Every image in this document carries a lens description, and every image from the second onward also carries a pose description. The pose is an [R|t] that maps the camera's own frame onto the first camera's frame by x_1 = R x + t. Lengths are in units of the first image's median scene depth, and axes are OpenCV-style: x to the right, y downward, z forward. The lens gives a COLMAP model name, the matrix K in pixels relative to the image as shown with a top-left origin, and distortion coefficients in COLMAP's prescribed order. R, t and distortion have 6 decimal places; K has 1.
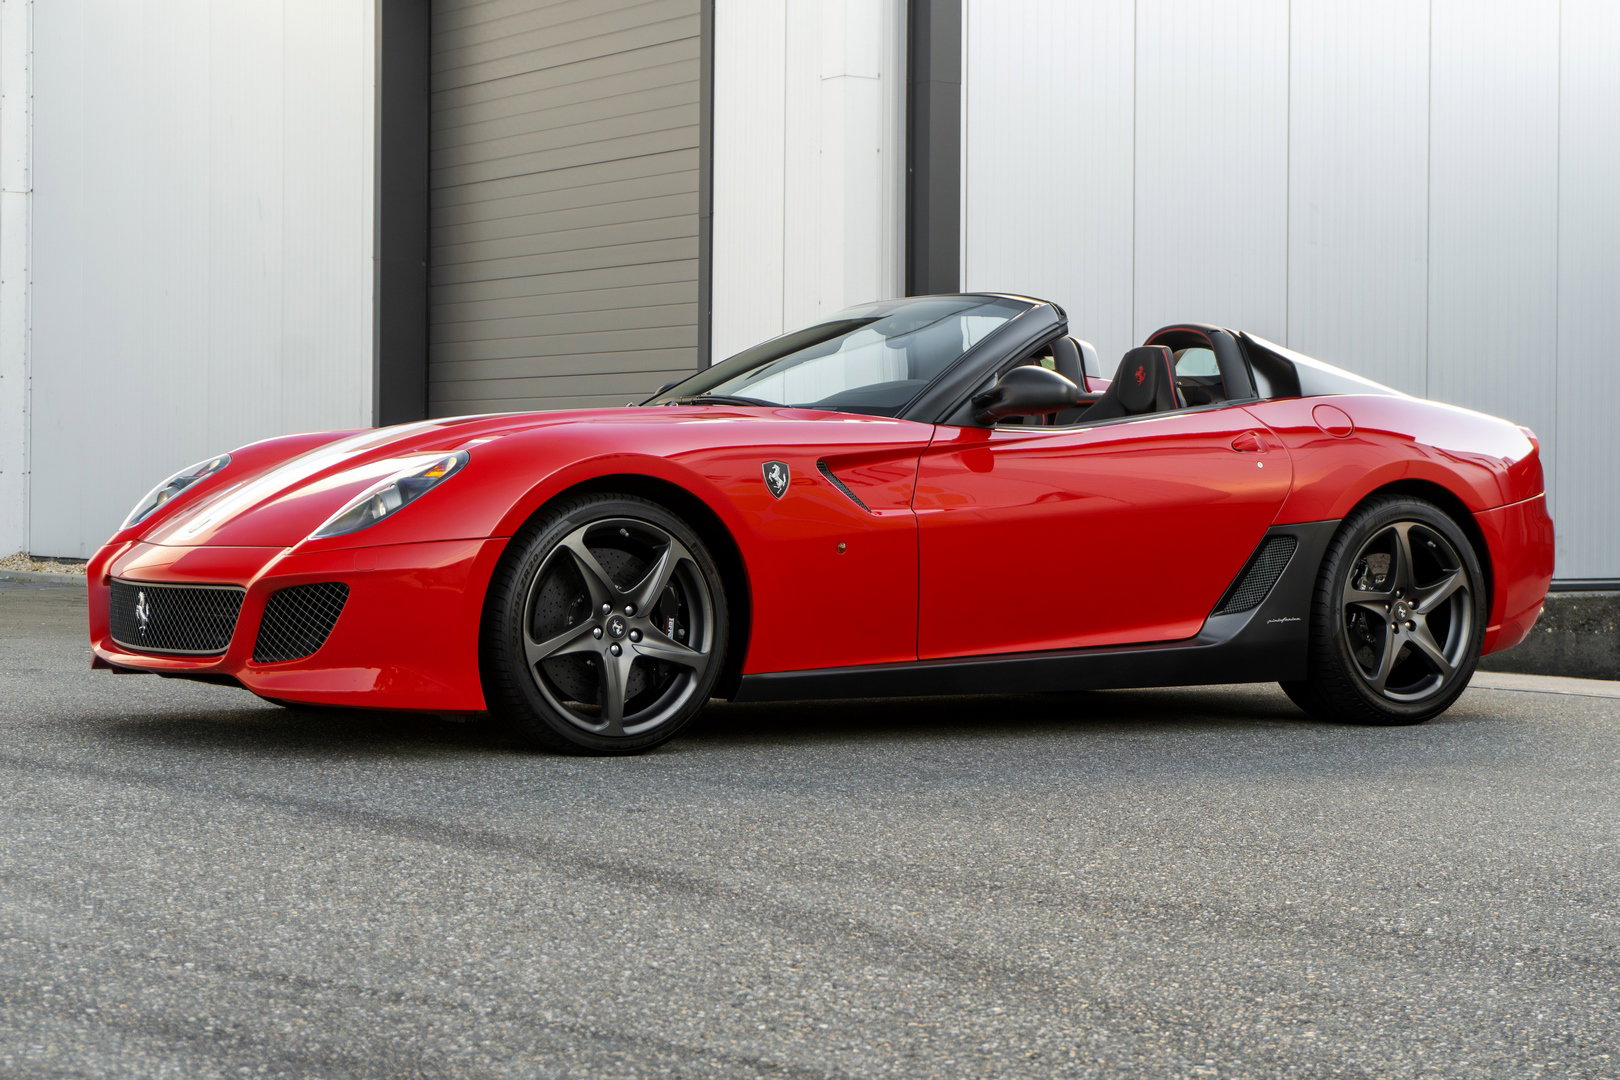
lens RADIAL K [[2901.3, 0, 809.6], [0, 2901.3, 542.7], [0, 0, 1]] dist [0.030925, 0.000000]
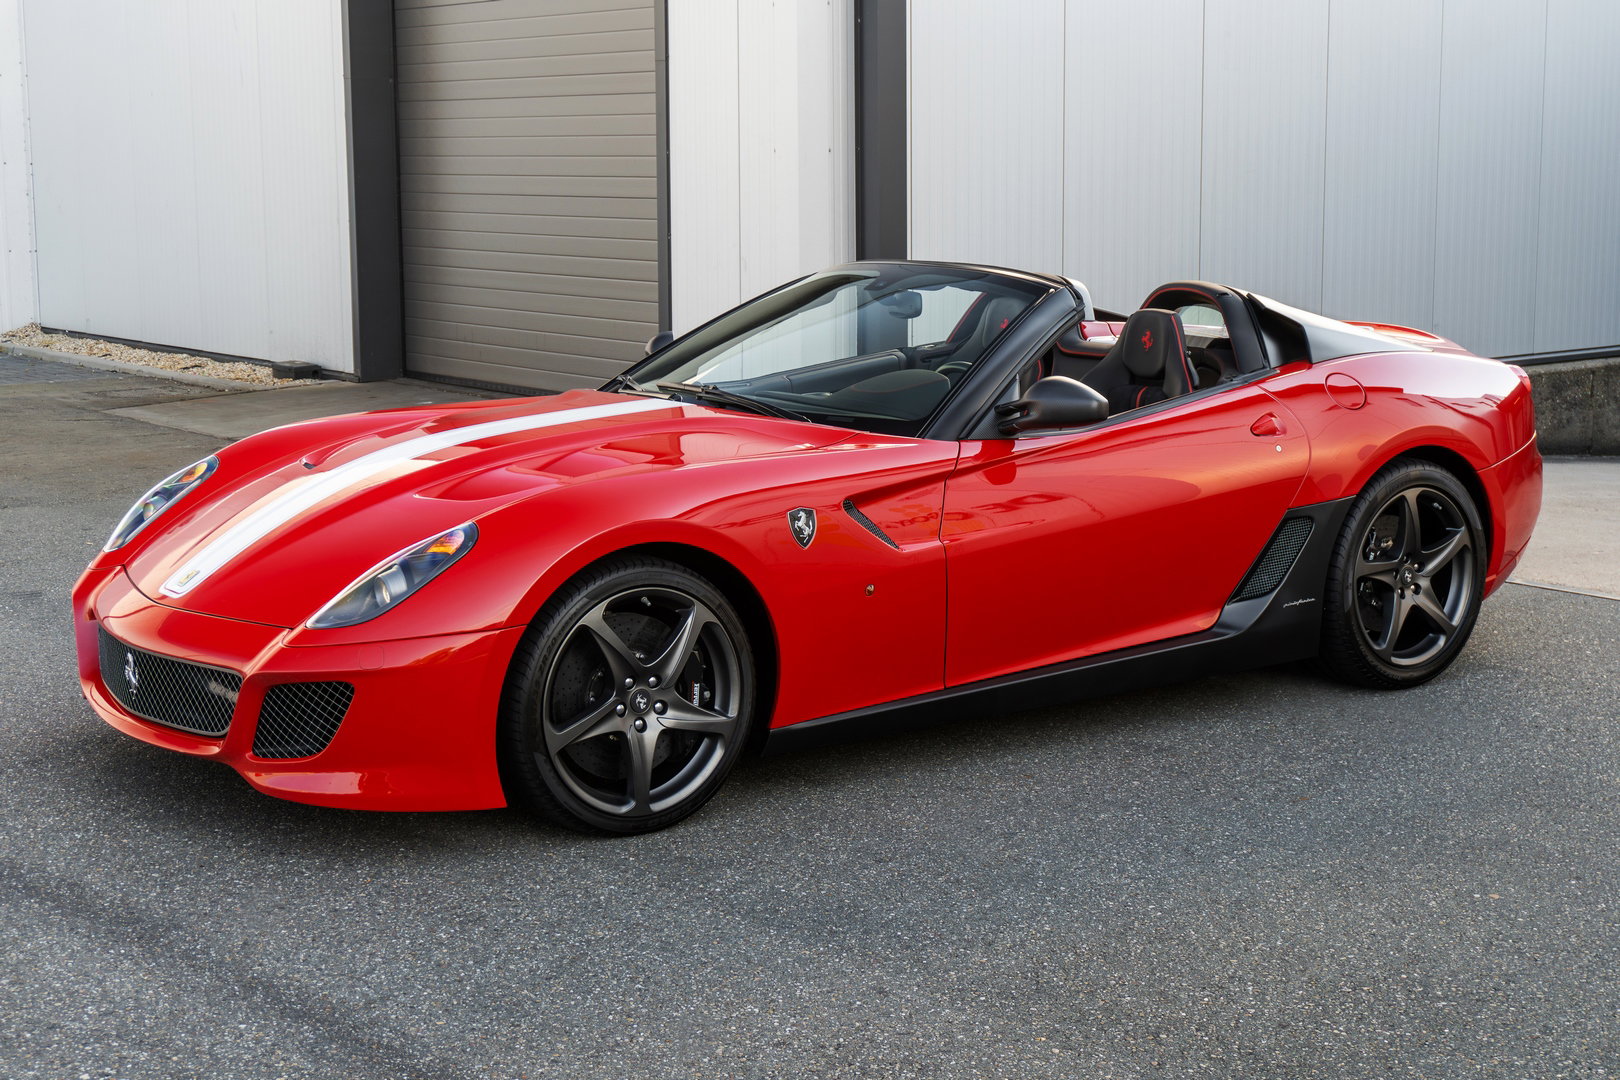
lens RADIAL K [[2381.1, 0, 808.9], [0, 2381.1, 542.4], [0, 0, 1]] dist [0.029949, 0.000000]
pose [[0.999042, -0.020485, 0.038679, -0.037530], [0.014620, 0.989139, 0.146251, -0.123721], [-0.041255, -0.145545, 0.988491, 0.221897]]
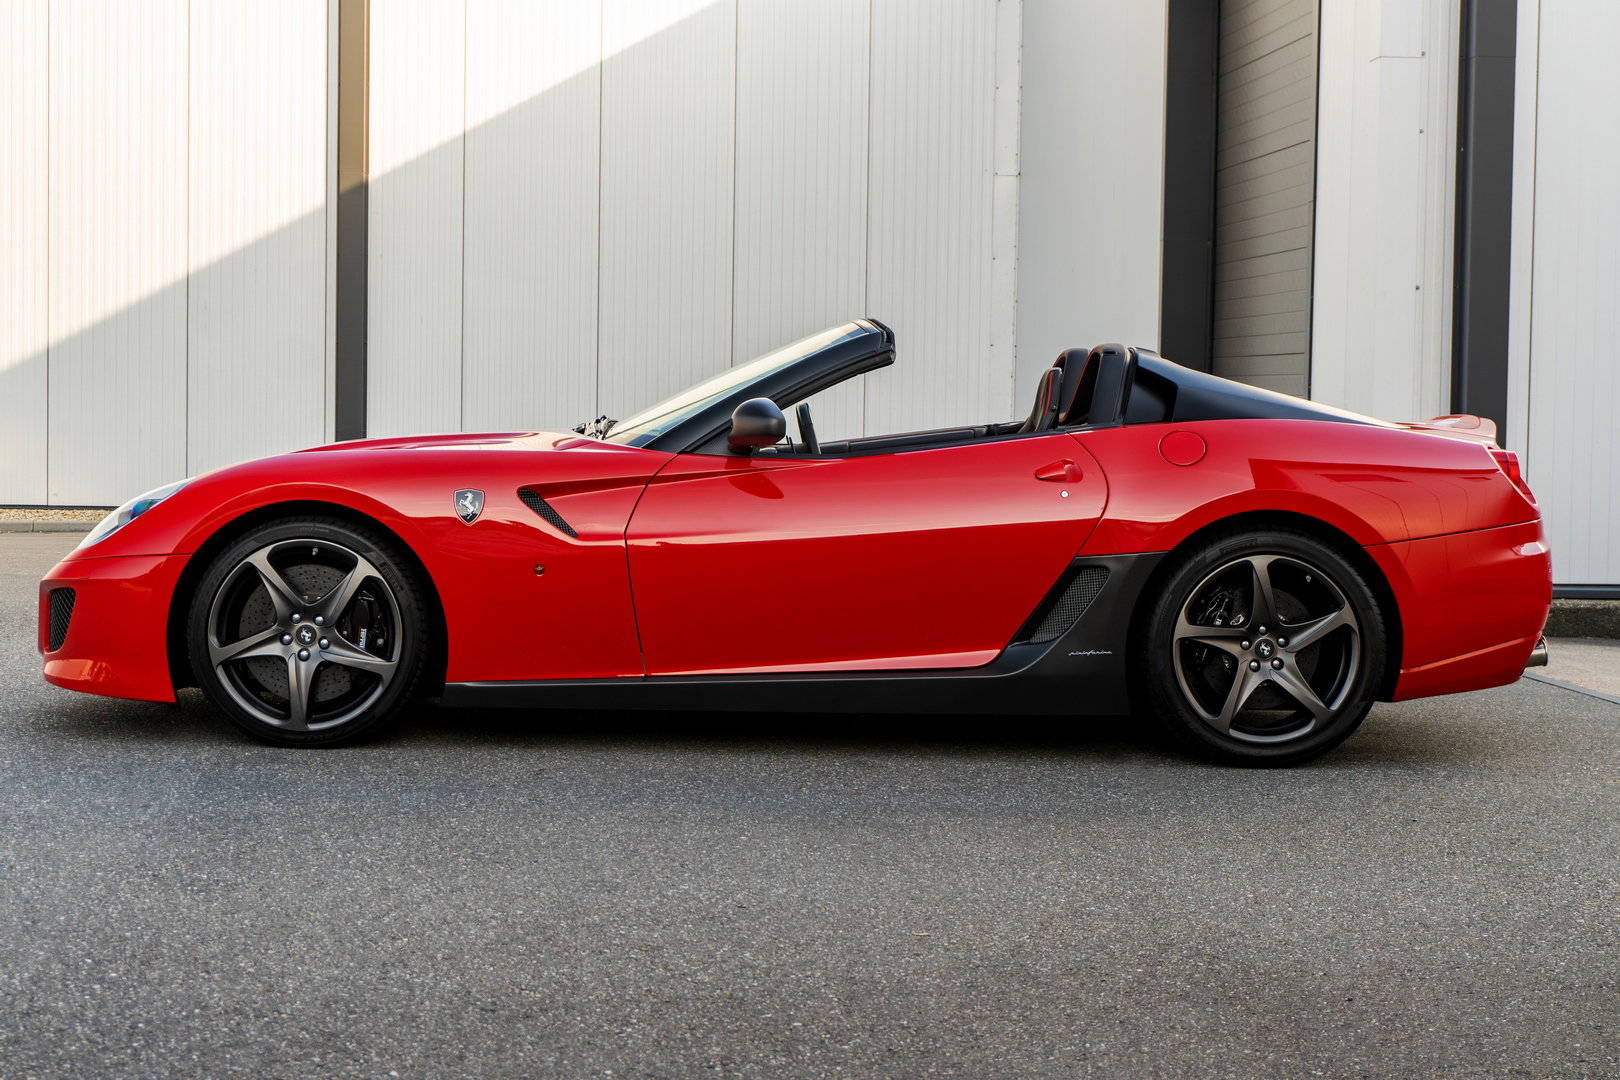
lens RADIAL K [[2835.0, 0, 811.0], [0, 2835.0, 534.5], [0, 0, 1]] dist [0.044369, 0.000000]
pose [[0.856101, 0.030716, -0.515895, 0.620314], [-0.018984, 0.999428, 0.028002, -0.041397], [0.516460, -0.014179, 0.856194, 0.141293]]
